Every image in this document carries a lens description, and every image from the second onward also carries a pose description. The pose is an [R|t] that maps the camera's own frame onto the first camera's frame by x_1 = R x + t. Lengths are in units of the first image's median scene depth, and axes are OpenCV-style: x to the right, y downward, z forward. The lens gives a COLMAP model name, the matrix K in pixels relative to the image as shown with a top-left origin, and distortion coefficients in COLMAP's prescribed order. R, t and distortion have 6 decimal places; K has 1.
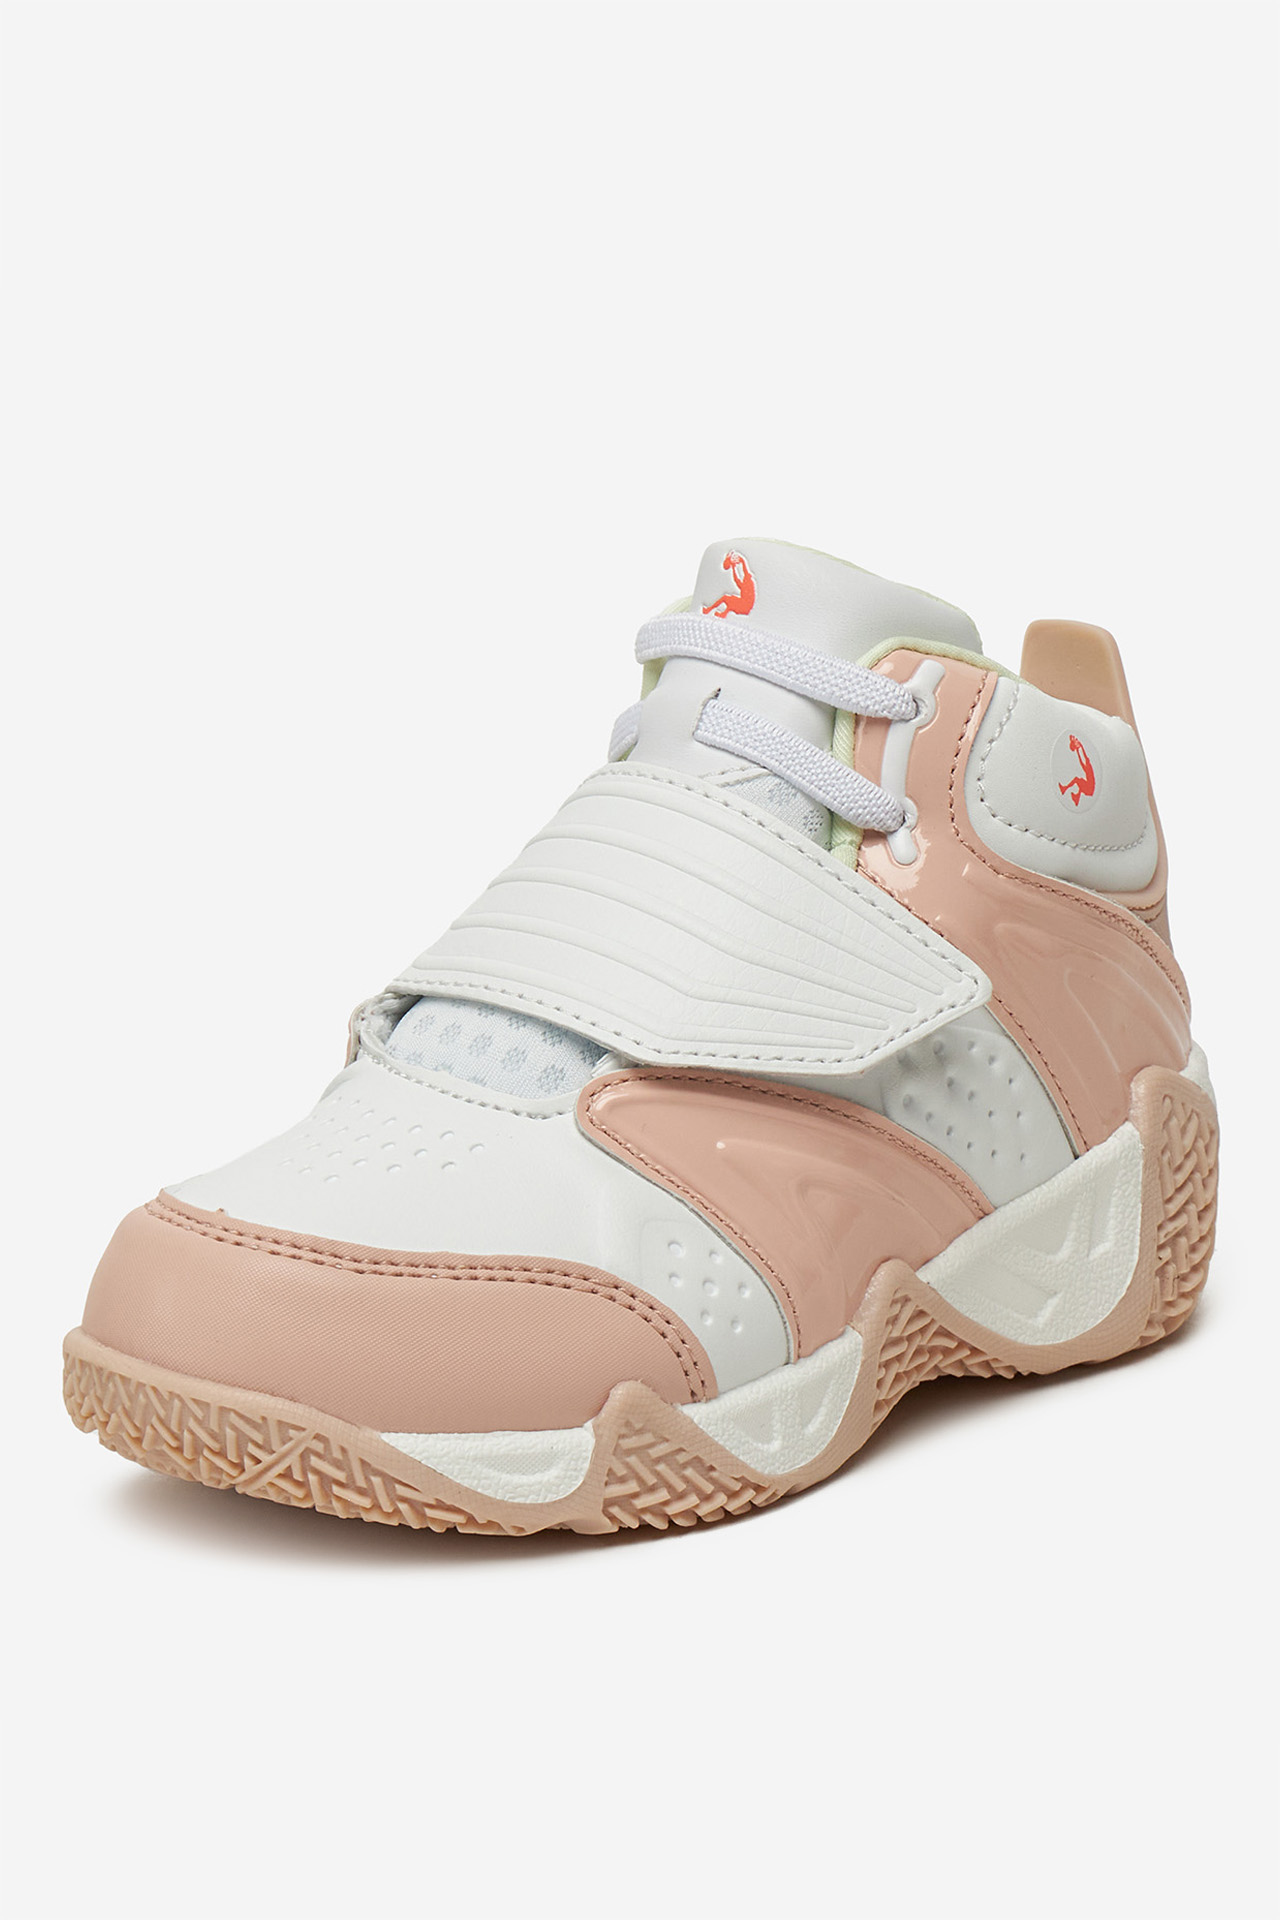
lens RADIAL K [[6211.3, 0, 640.0], [0, 6211.3, 960.0], [0, 0, 1]] dist [1.642334, 0.307381]
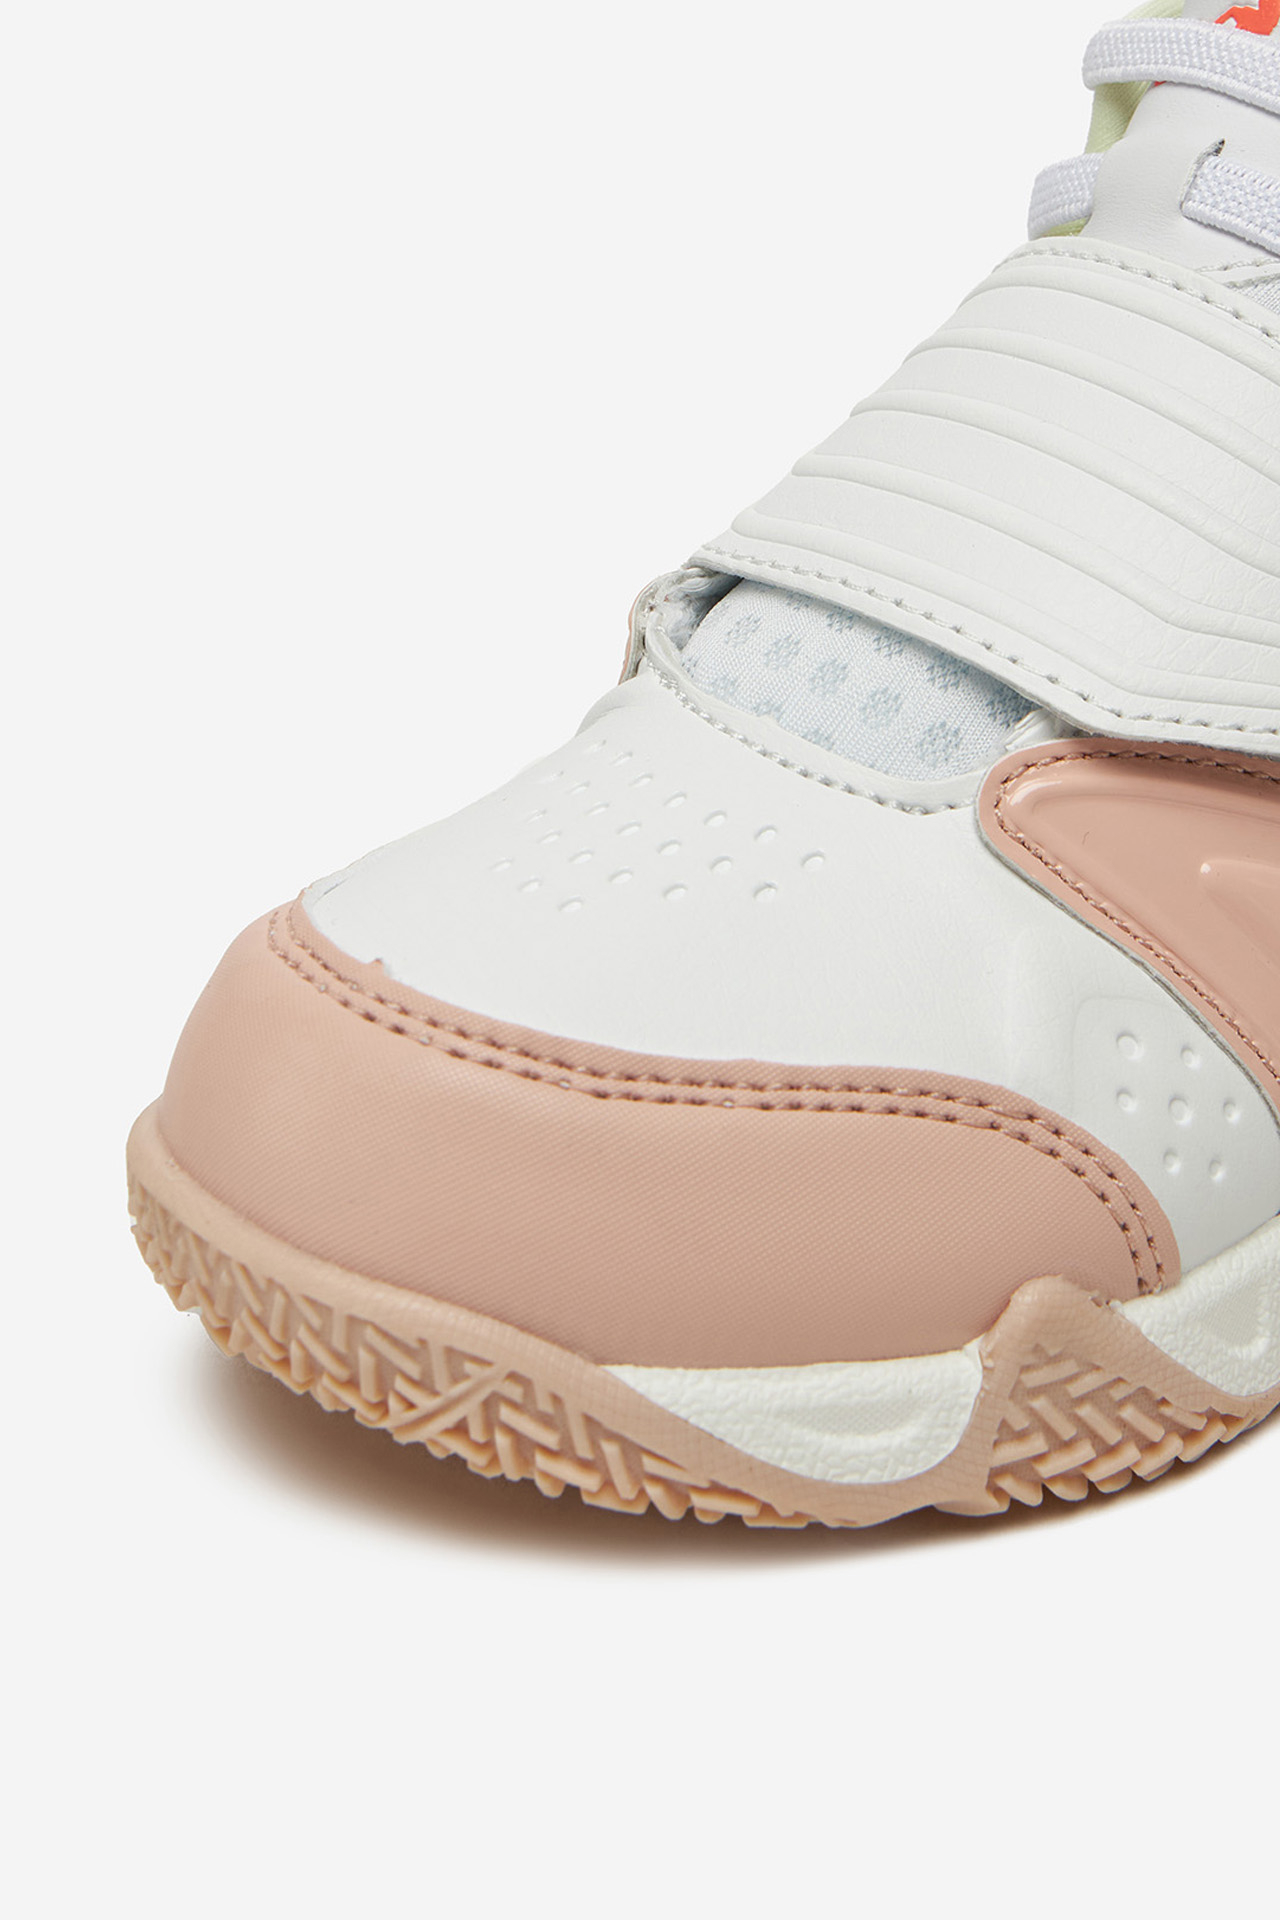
lens RADIAL K [[5984.0, 0, 640.0], [0, 5984.0, 960.0], [0, 0, 1]] dist [-0.067503, 23.762436]
pose [[0.996543, 0.066547, -0.049735, -0.013690], [-0.061833, 0.993933, 0.090959, -0.012730], [0.055486, -0.087569, 0.994612, 0.427711]]
